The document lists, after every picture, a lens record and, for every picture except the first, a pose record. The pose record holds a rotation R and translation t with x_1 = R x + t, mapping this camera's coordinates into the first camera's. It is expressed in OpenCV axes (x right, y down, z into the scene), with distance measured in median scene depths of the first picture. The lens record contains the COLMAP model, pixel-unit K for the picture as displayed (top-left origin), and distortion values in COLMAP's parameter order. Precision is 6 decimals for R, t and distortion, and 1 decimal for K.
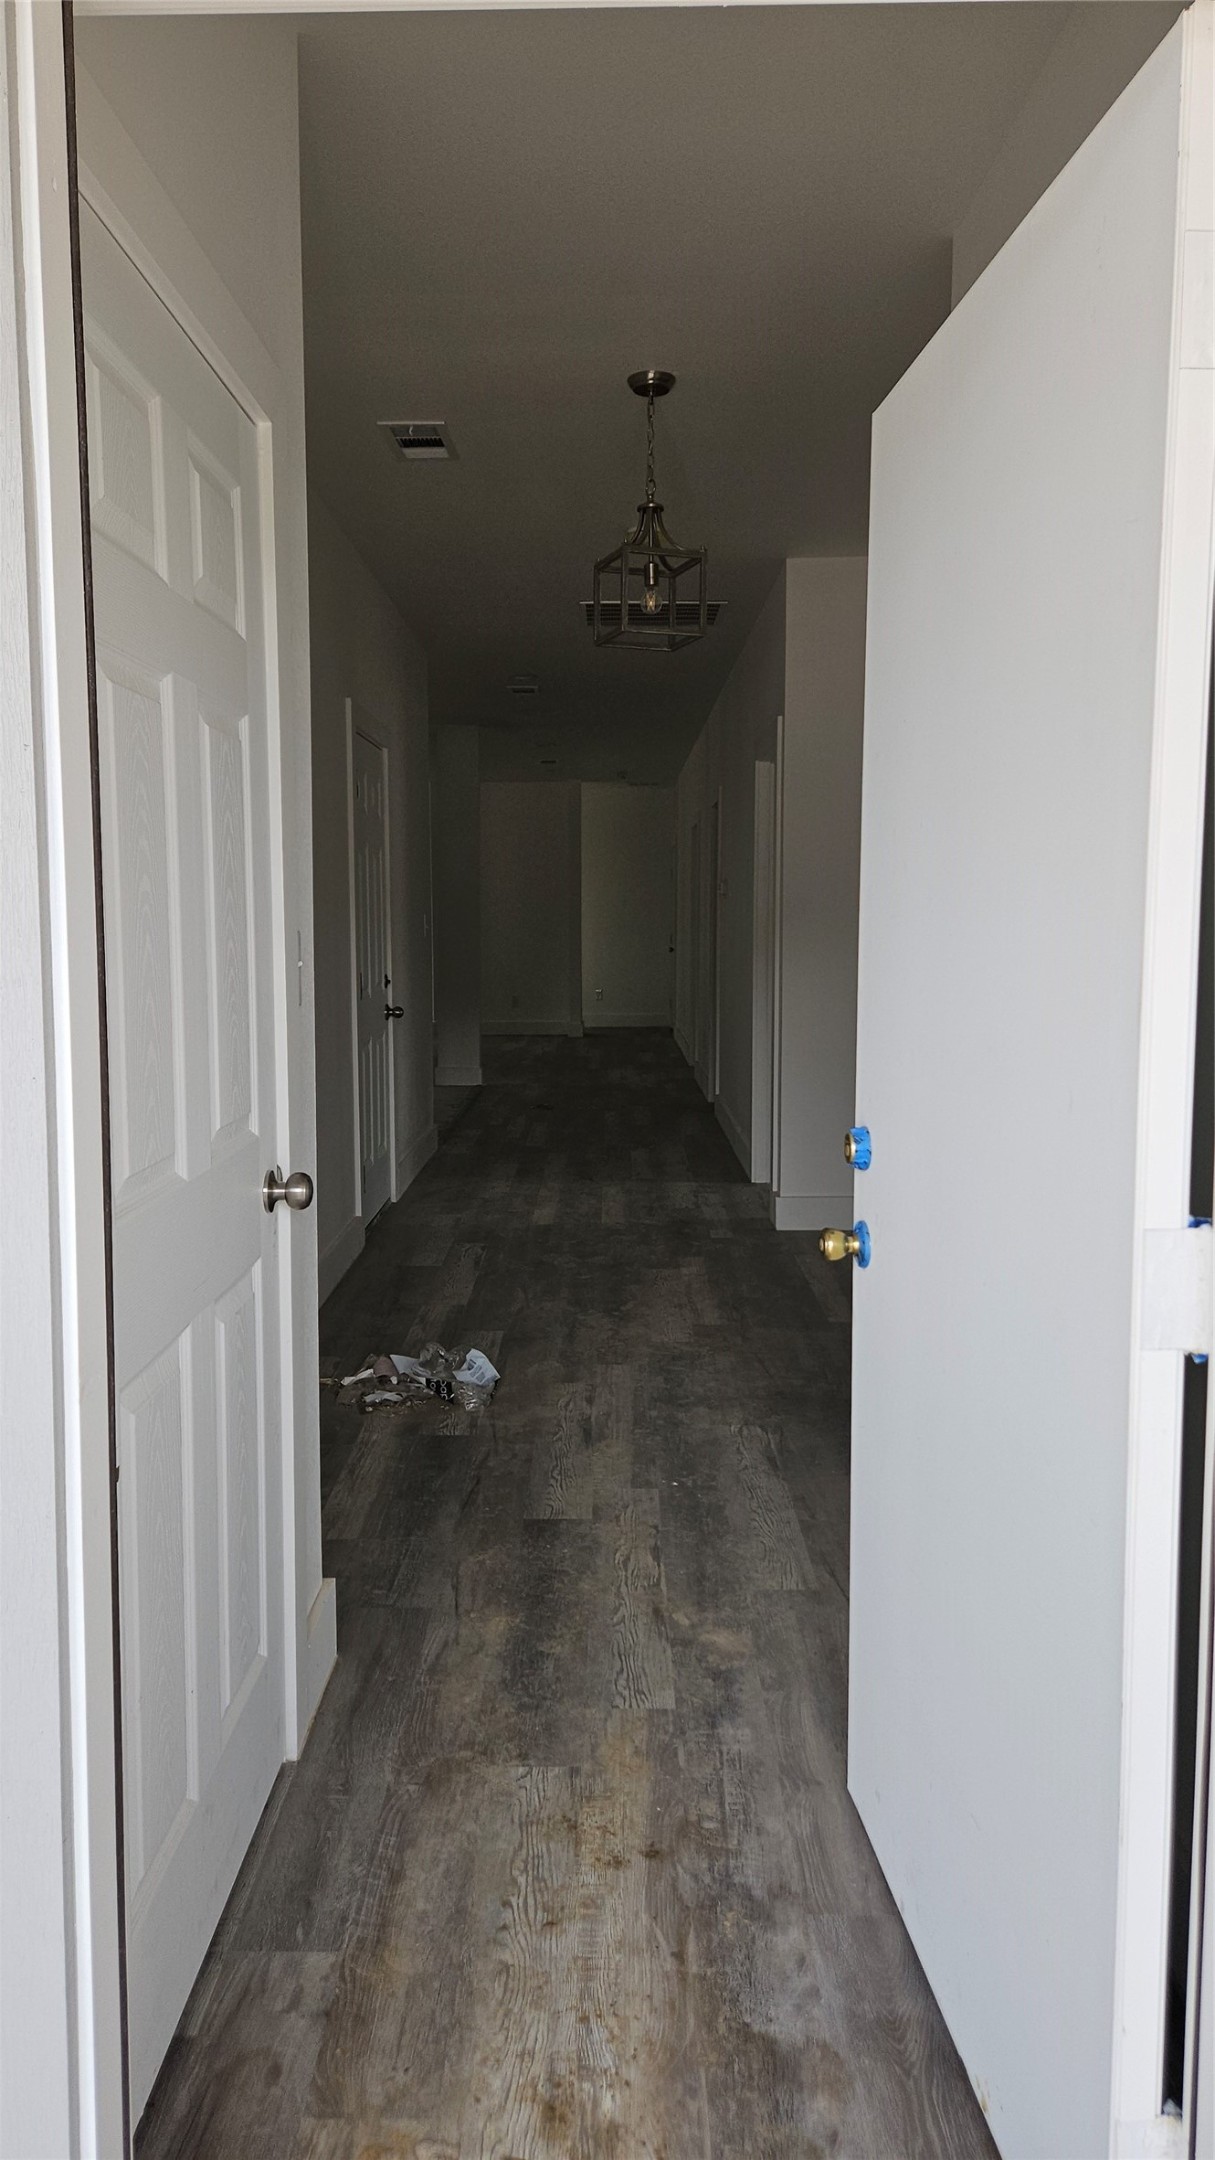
lens RADIAL K [[1445.1, 0, 592.7], [0, 1445.1, 1072.0], [0, 0, 1]] dist [0.065234, -0.039870]
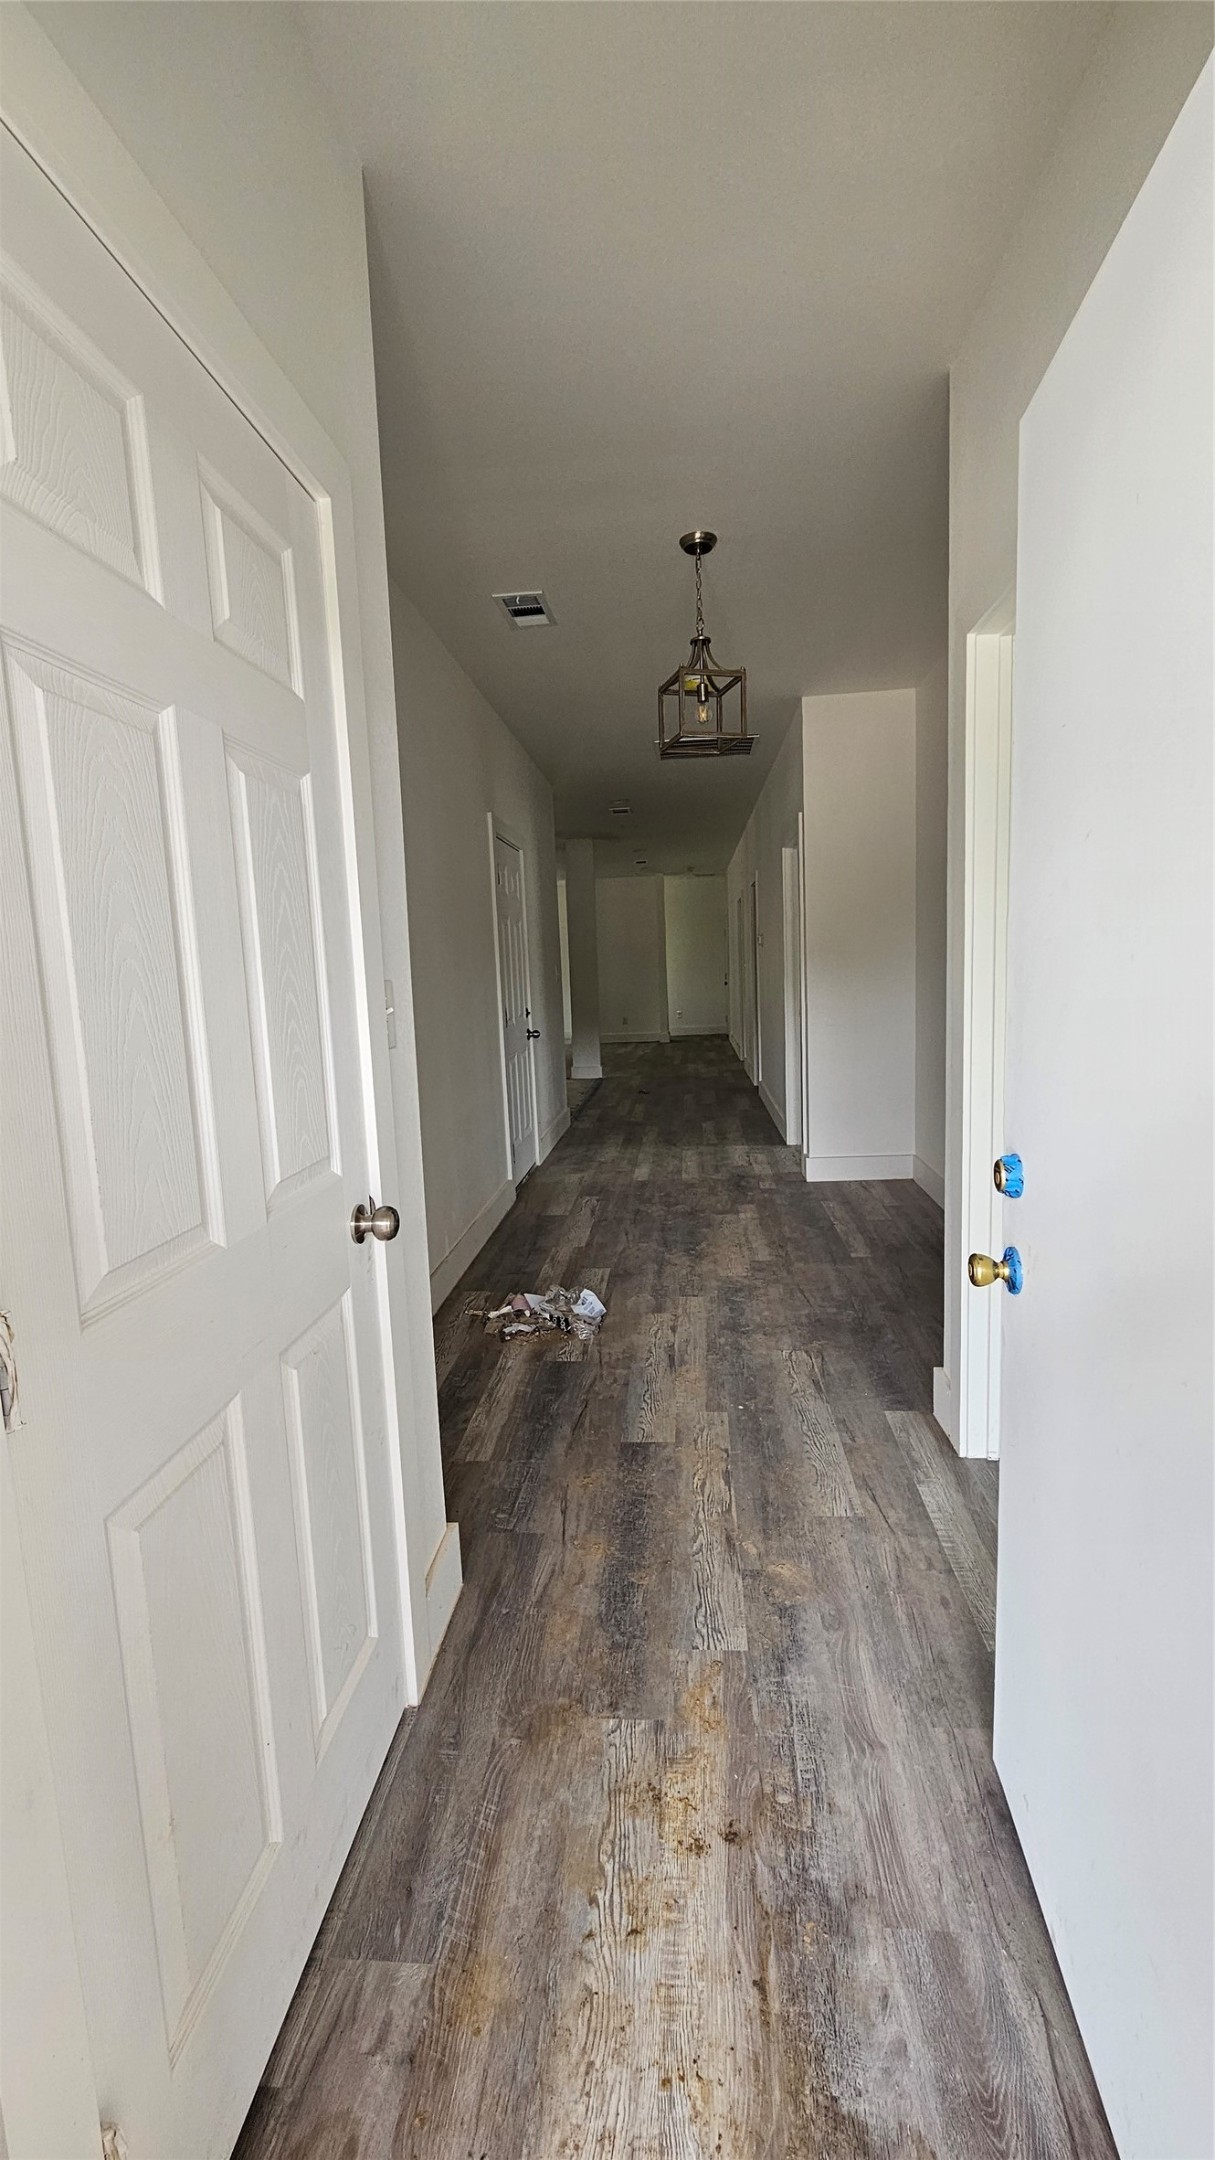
lens RADIAL K [[898.2, 0, 620.2], [0, 898.2, 1082.8], [0, 0, 1]] dist [-0.003490, 0.001320]
pose [[0.997432, -0.028404, -0.065750, 0.010300], [0.029929, 0.999302, 0.022337, -0.017751], [0.065069, -0.024248, 0.997586, 0.198380]]
